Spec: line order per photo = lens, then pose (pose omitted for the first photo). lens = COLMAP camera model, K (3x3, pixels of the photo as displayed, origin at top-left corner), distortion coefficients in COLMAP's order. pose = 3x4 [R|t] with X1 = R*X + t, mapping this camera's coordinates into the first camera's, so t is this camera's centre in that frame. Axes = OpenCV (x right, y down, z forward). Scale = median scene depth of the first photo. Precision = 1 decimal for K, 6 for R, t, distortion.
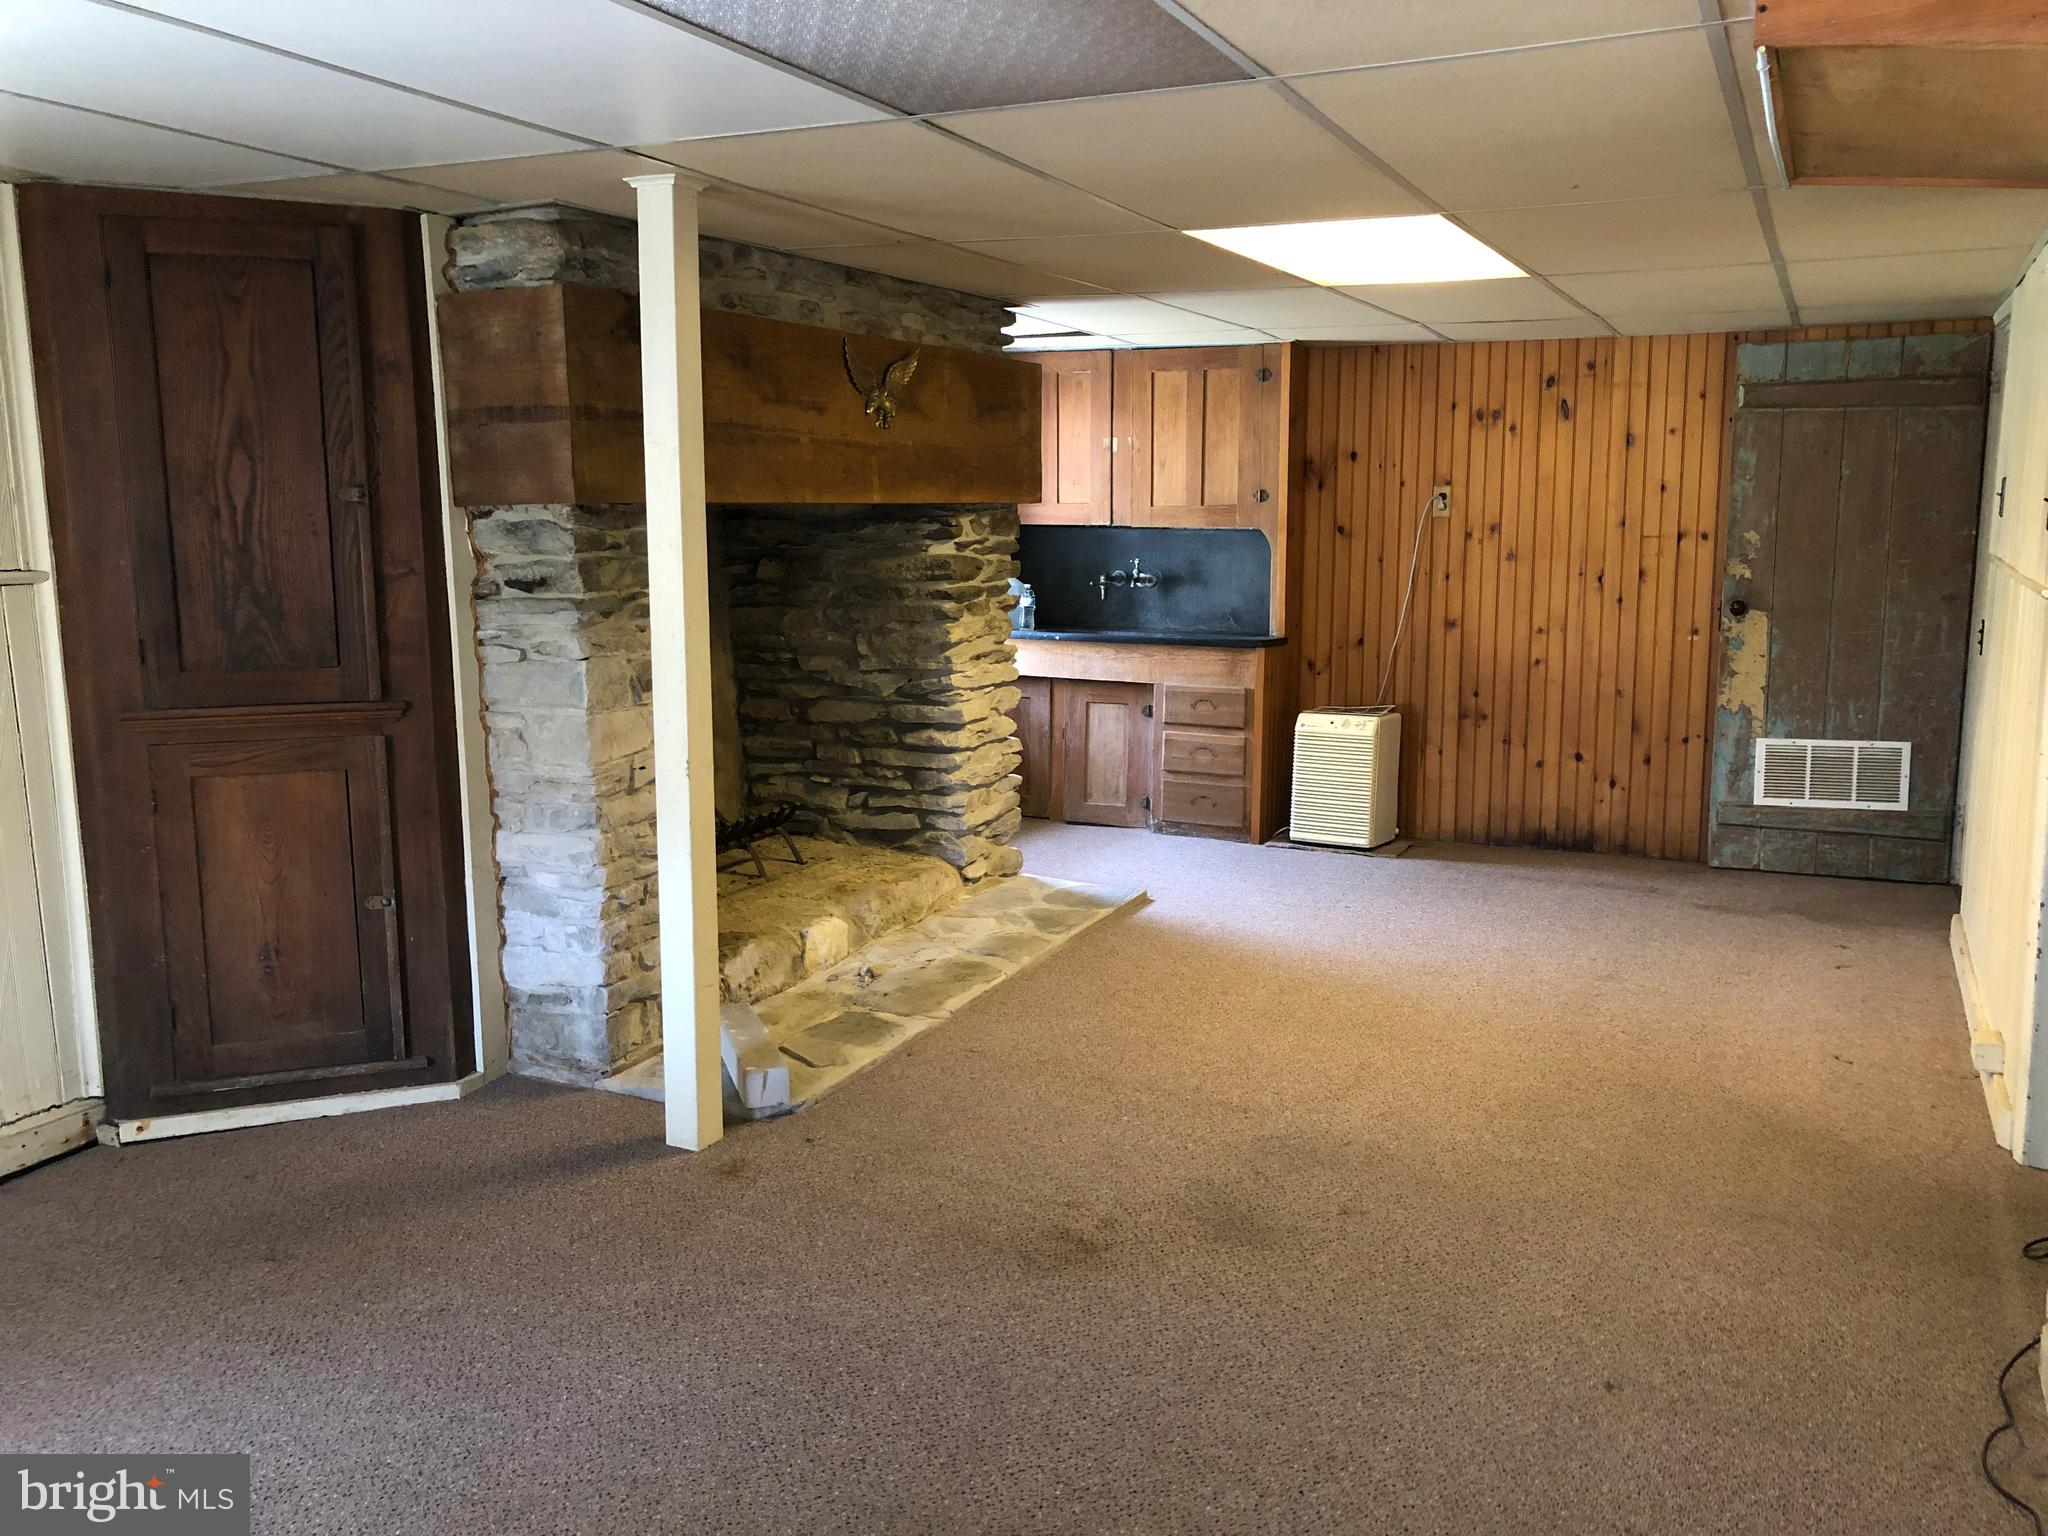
lens RADIAL K [[1696.1, 0, 1008.6], [0, 1696.1, 776.8], [0, 0, 1]] dist [0.059656, 0.001193]
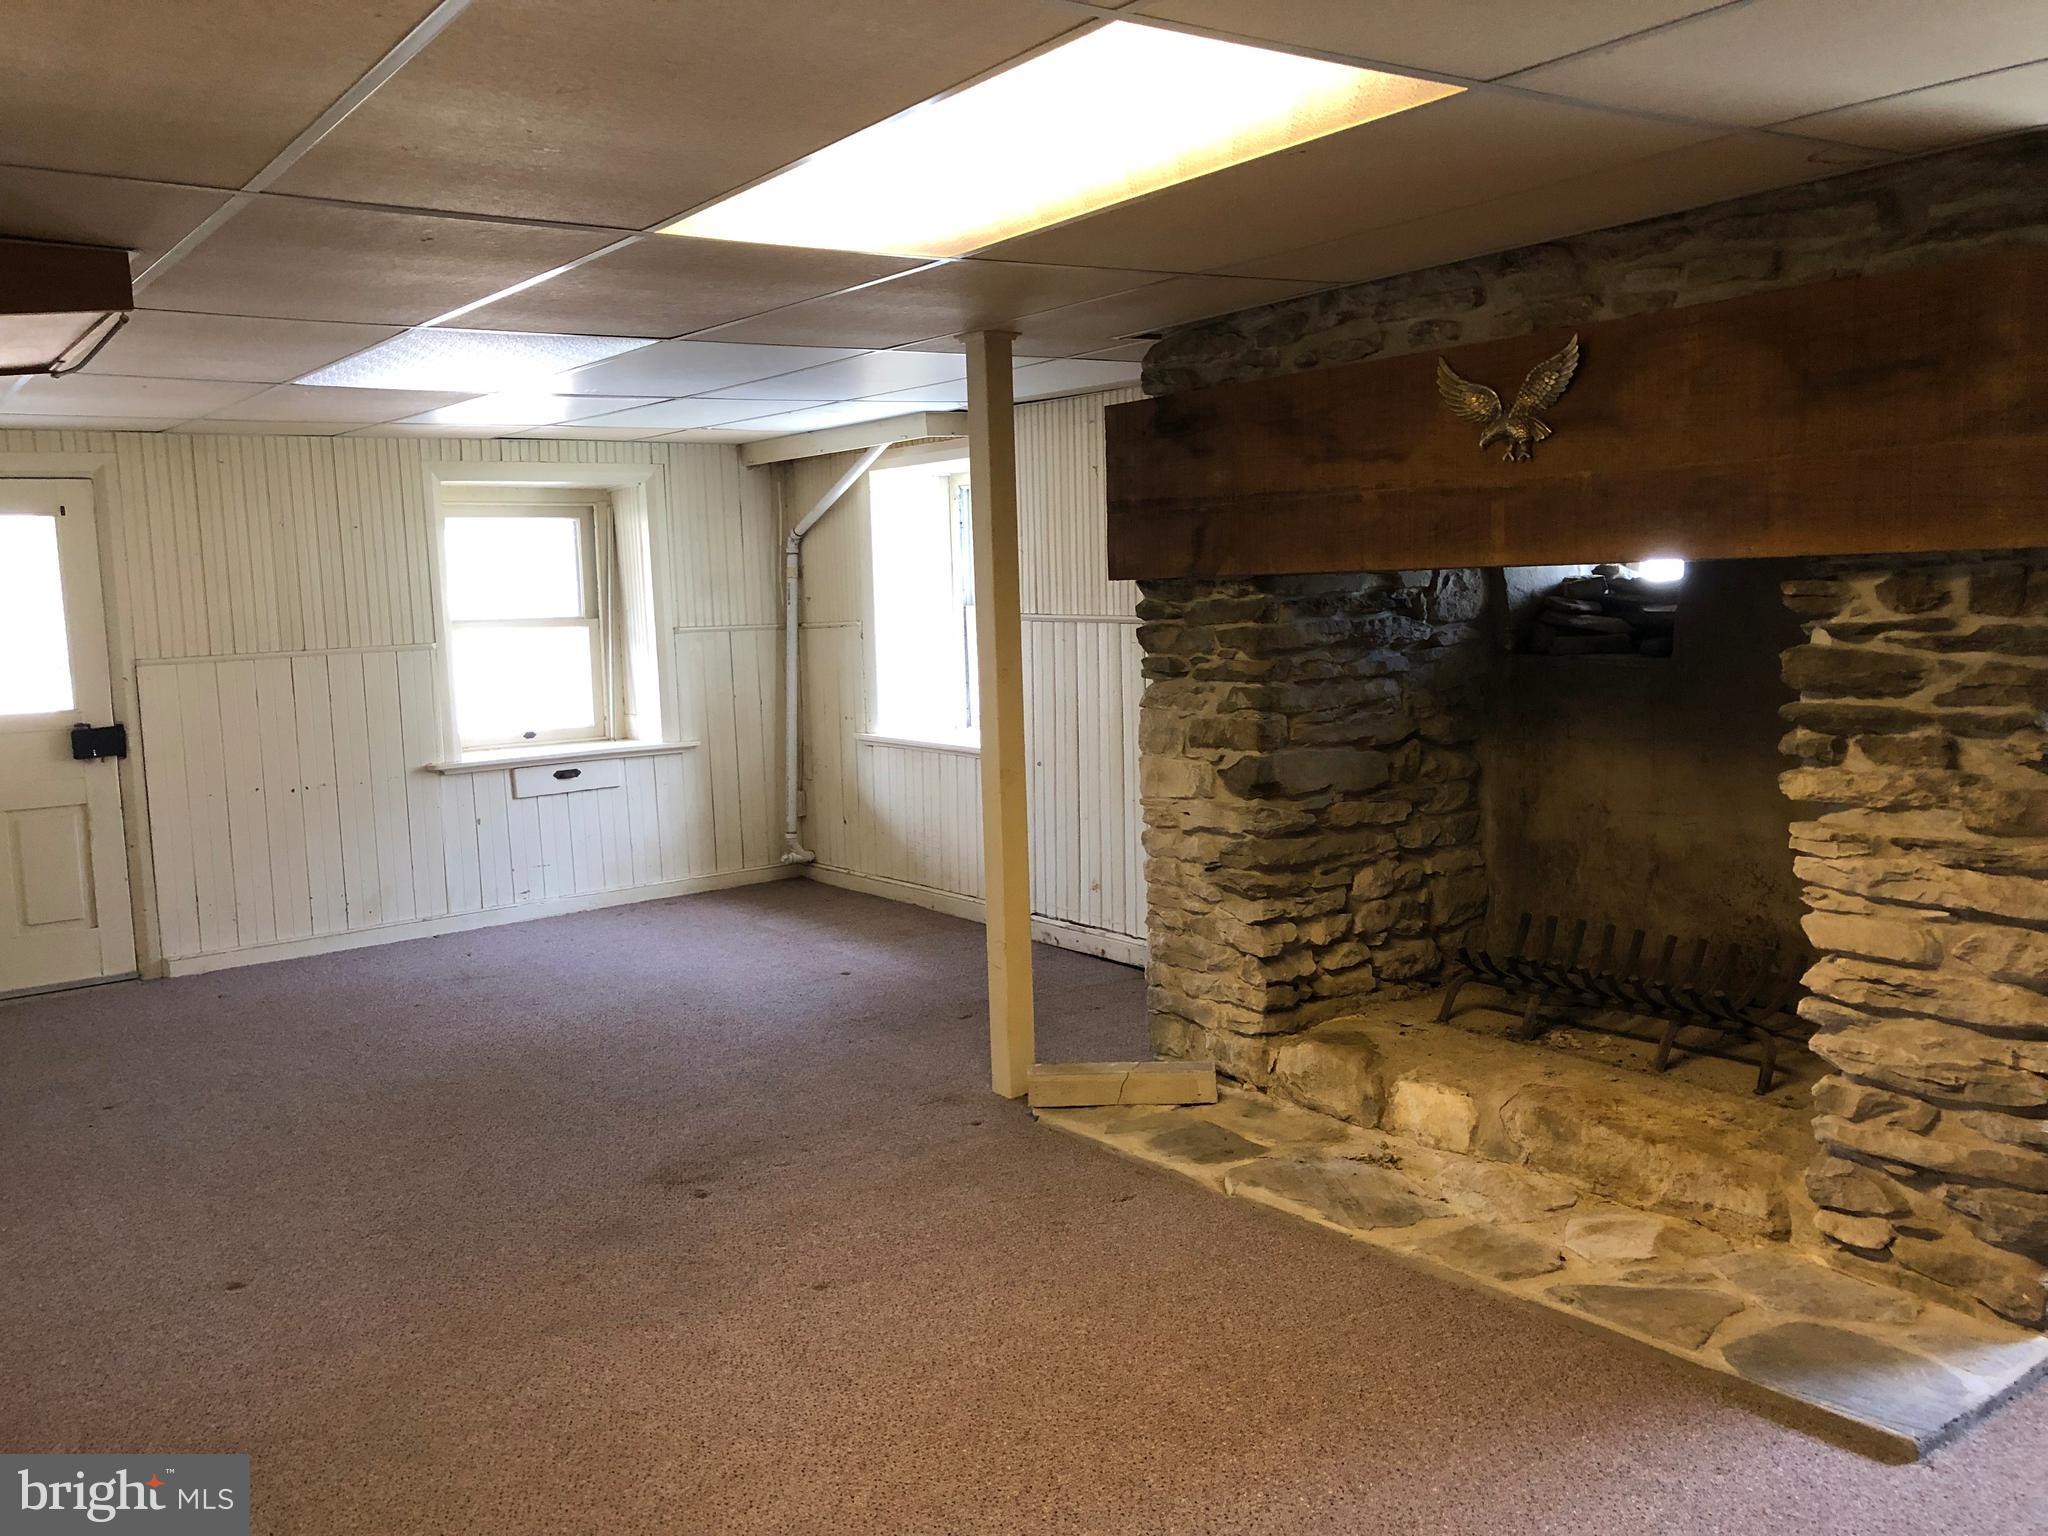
lens RADIAL K [[1696.1, 0, 1008.6], [0, 1696.1, 776.8], [0, 0, 1]] dist [0.059656, 0.001193]
pose [[-0.481695, 0.129072, -0.866781, 0.697911], [-0.095780, 0.975414, 0.198477, -0.208067], [0.871089, 0.178626, -0.457490, 1.225825]]
